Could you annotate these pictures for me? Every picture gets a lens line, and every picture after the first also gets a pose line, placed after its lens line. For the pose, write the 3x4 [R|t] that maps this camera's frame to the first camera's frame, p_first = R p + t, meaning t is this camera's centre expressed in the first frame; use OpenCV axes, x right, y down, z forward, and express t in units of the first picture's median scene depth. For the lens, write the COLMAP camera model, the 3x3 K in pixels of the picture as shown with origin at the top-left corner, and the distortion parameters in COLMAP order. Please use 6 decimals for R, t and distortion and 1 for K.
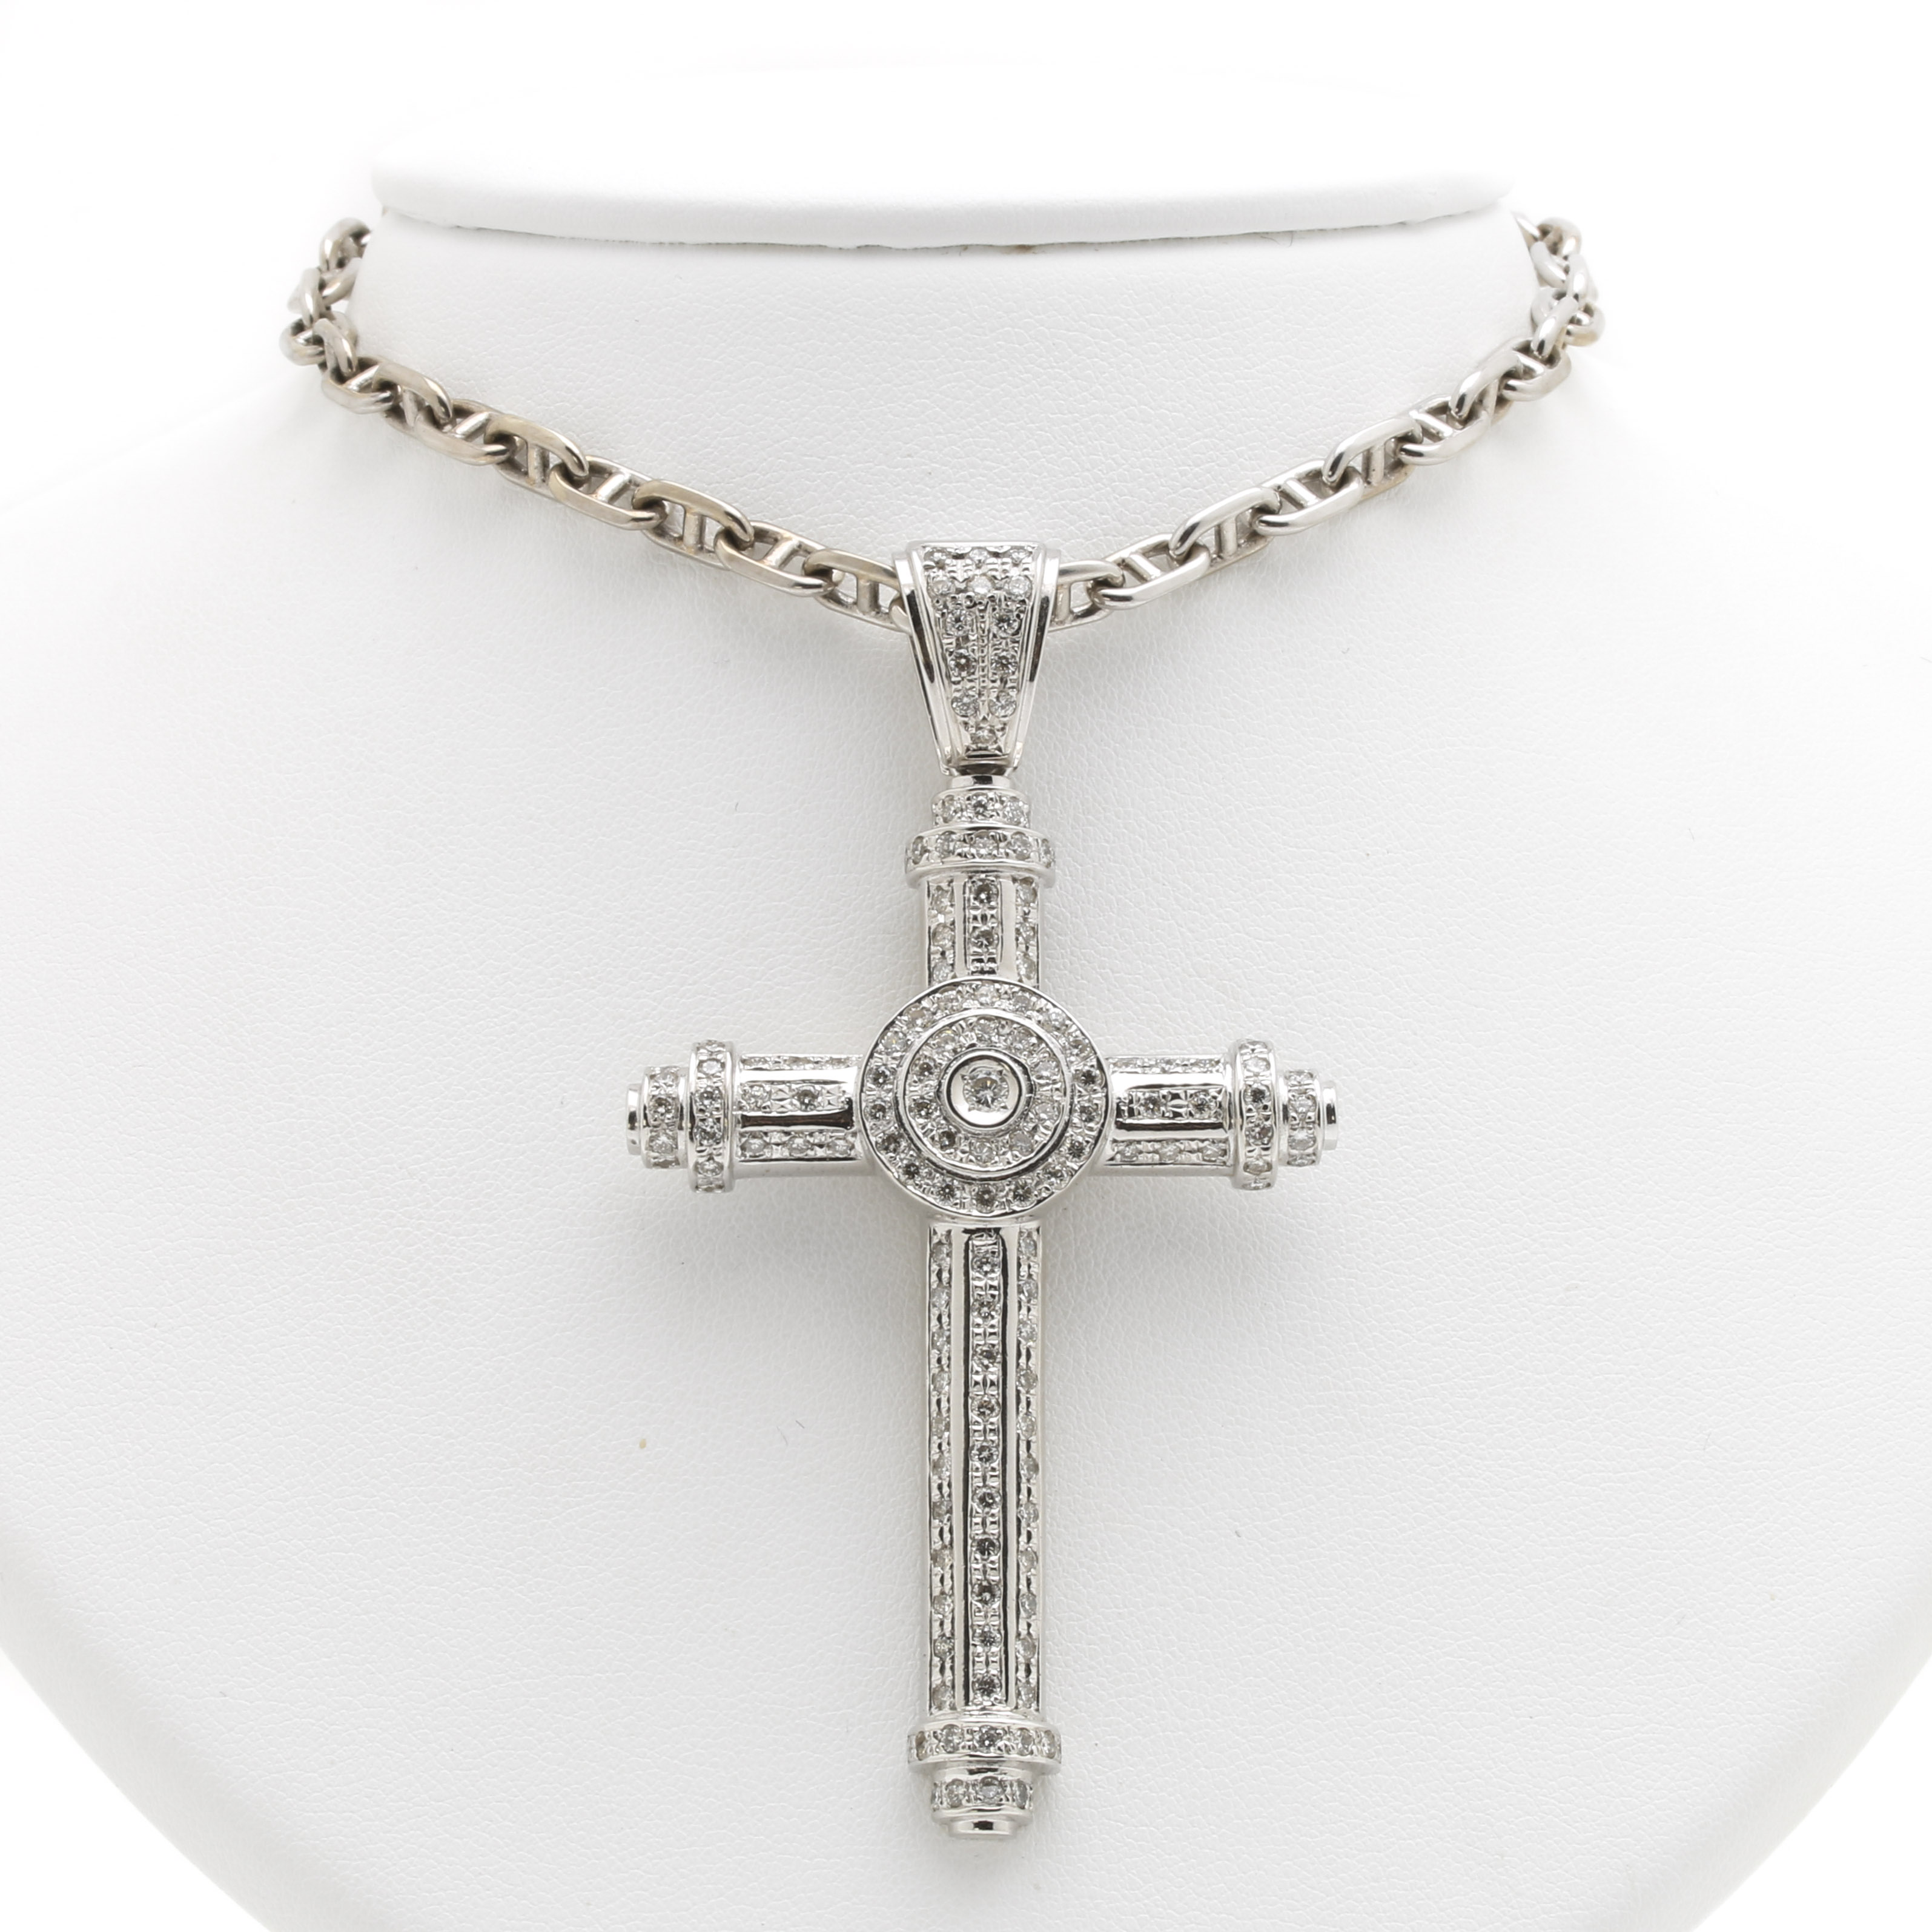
lens RADIAL K [[9414.5, 0, 967.9], [0, 9414.5, 962.8], [0, 0, 1]] dist [-0.137338, 0.000000]
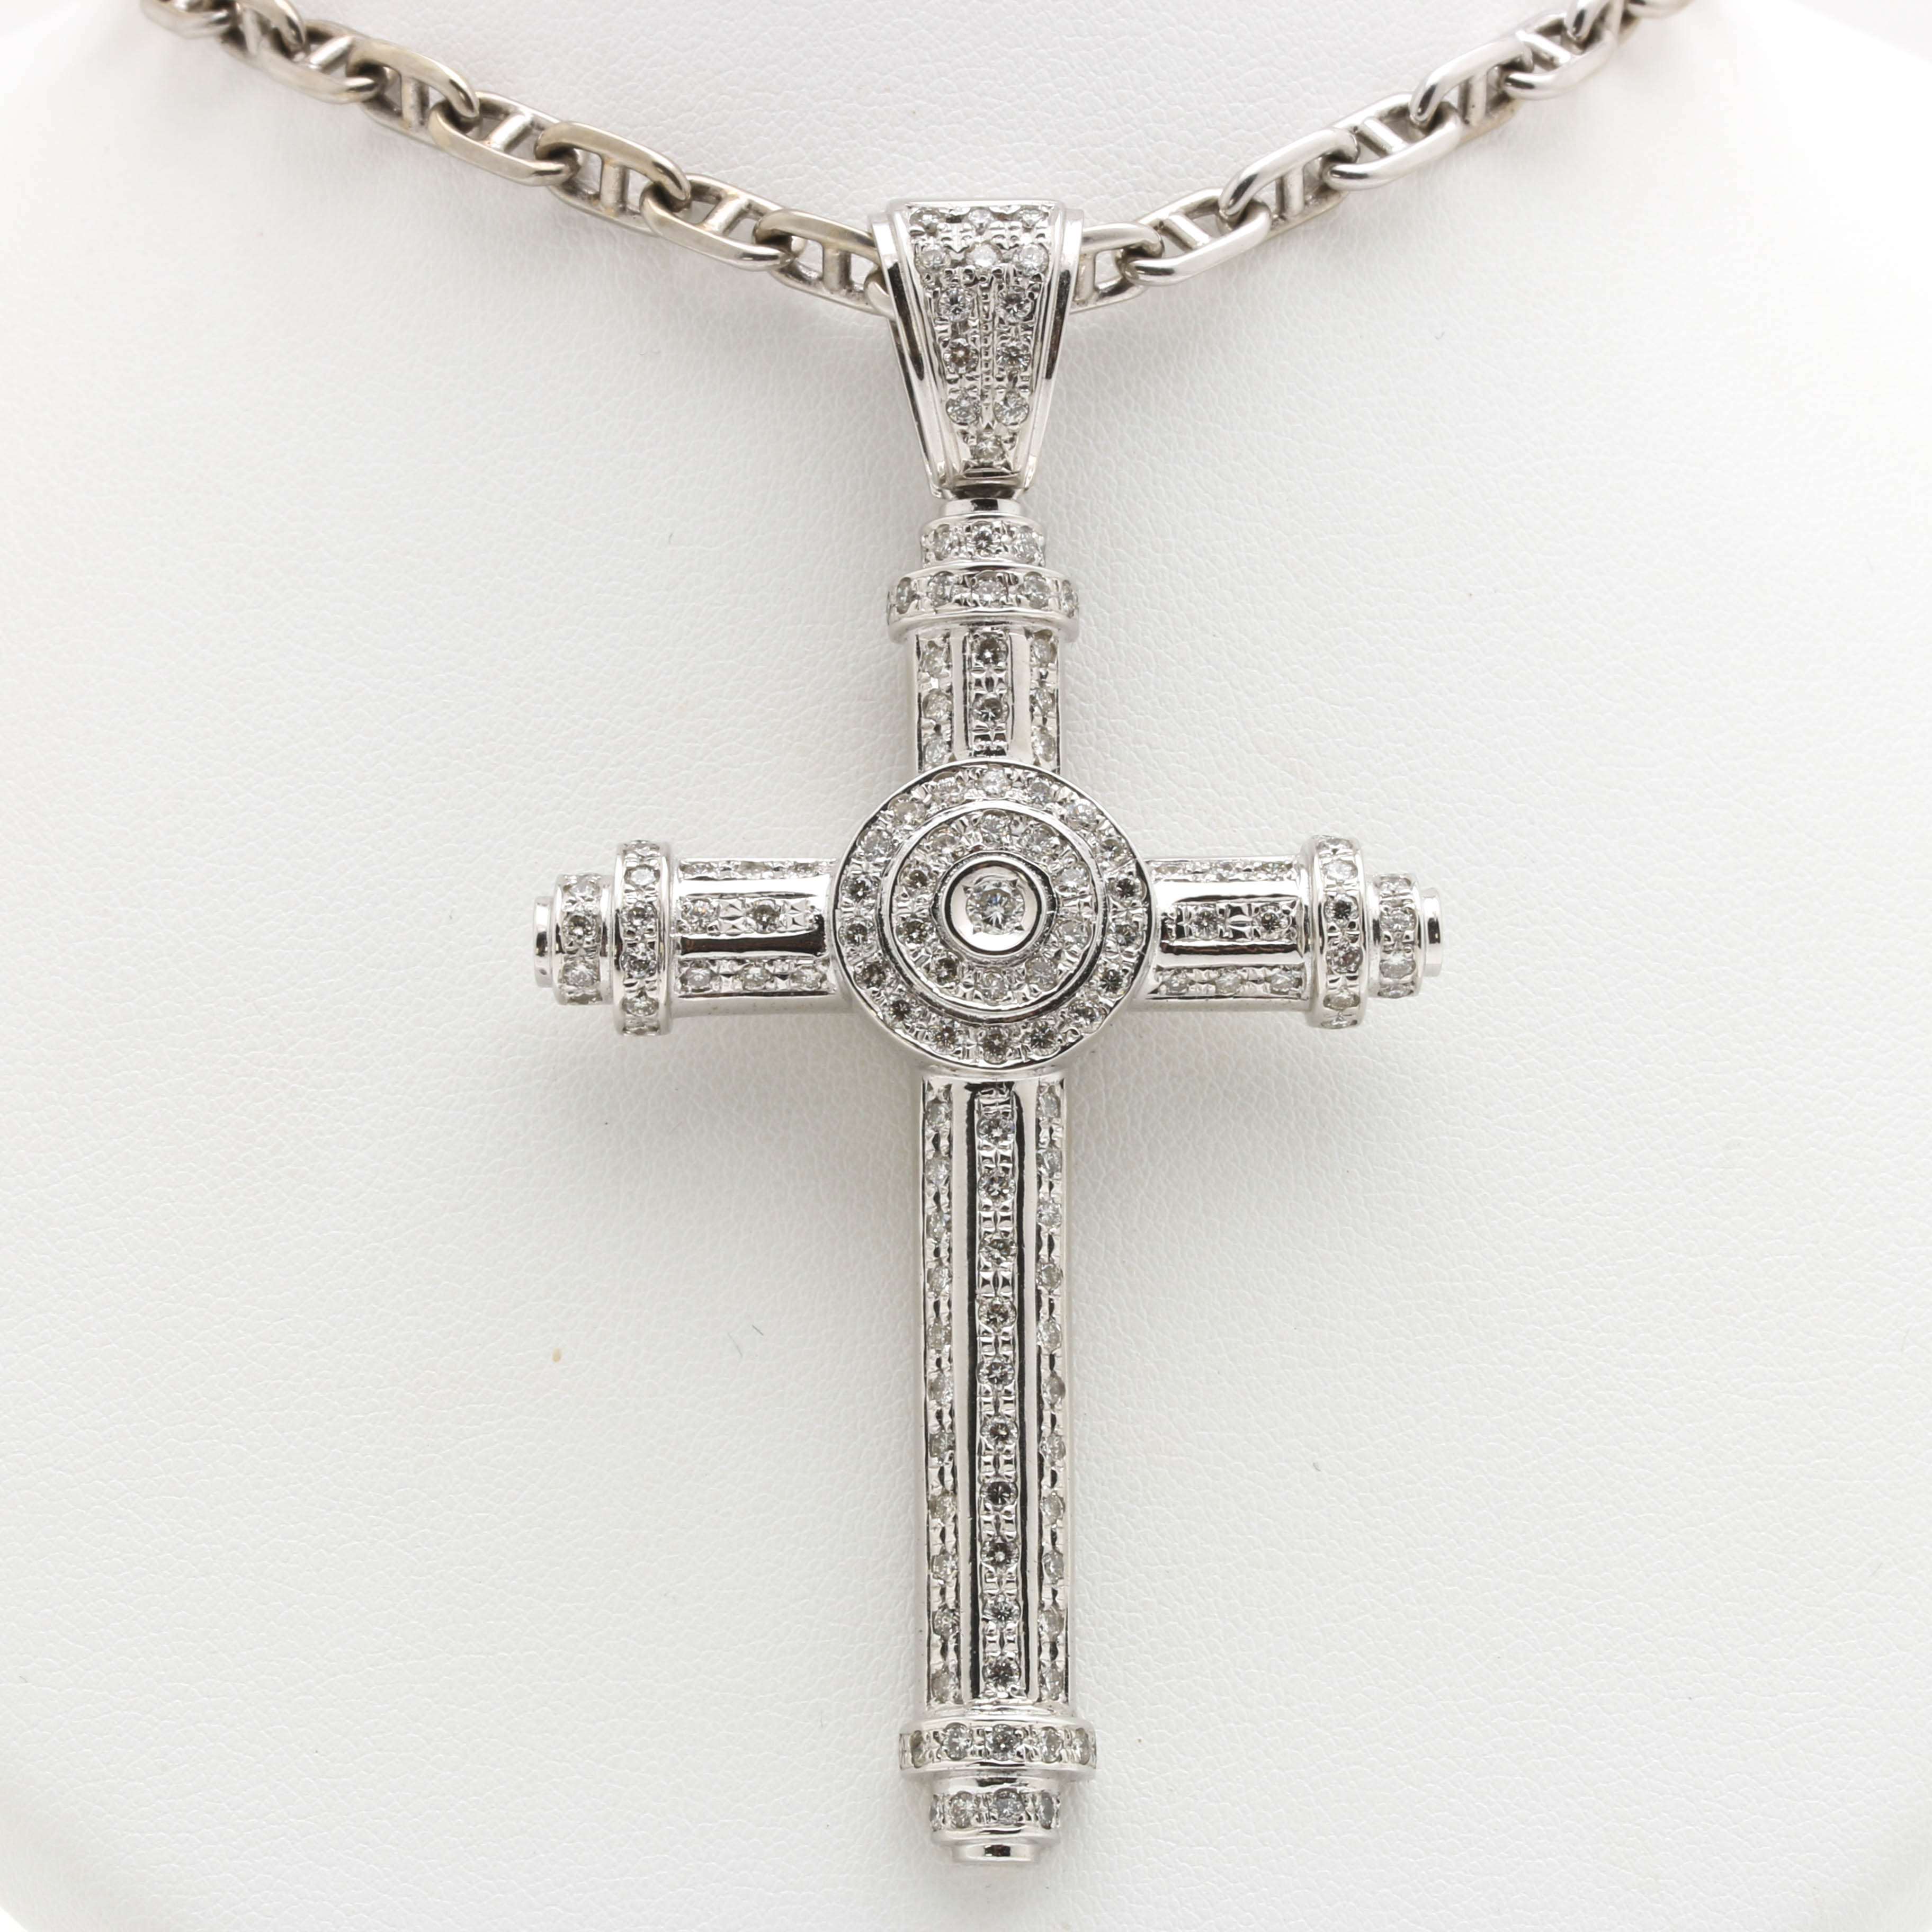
lens RADIAL K [[9414.5, 0, 962.7], [0, 9414.5, 971.0], [0, 0, 1]] dist [-0.137338, 0.000000]
pose [[0.999890, -0.004574, 0.014126, -0.011652], [0.003979, 0.999114, 0.041894, -0.013563], [-0.014305, -0.041833, 0.999022, 0.217102]]
